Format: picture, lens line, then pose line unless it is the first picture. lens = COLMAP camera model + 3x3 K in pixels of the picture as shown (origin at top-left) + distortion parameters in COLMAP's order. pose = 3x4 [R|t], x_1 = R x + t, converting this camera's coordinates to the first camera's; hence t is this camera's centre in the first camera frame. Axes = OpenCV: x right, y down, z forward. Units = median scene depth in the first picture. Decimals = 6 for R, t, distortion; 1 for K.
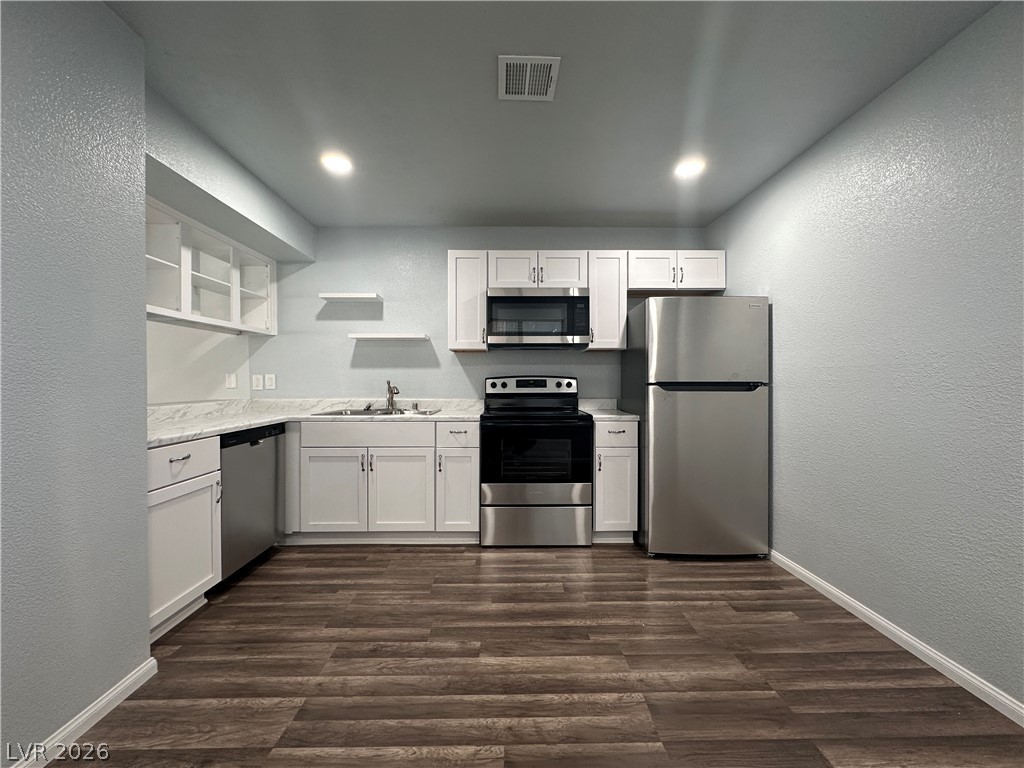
lens RADIAL K [[407.3, 0, 514.8], [0, 407.3, 380.9], [0, 0, 1]] dist [-0.001729, 0.000646]
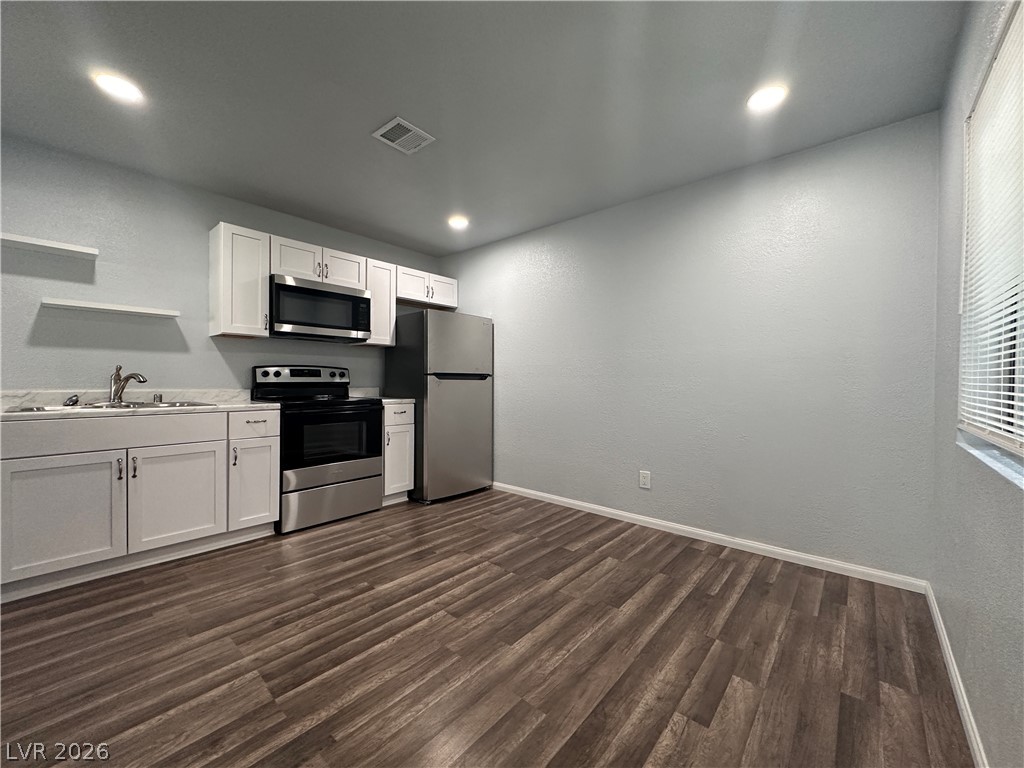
lens RADIAL K [[407.3, 0, 513.7], [0, 407.3, 378.8], [0, 0, 1]] dist [-0.001729, 0.000646]
pose [[0.665020, 0.007848, 0.746784, -0.458111], [-0.009006, 0.999956, -0.002489, 0.022813], [-0.746771, -0.005071, 0.665062, -0.087025]]
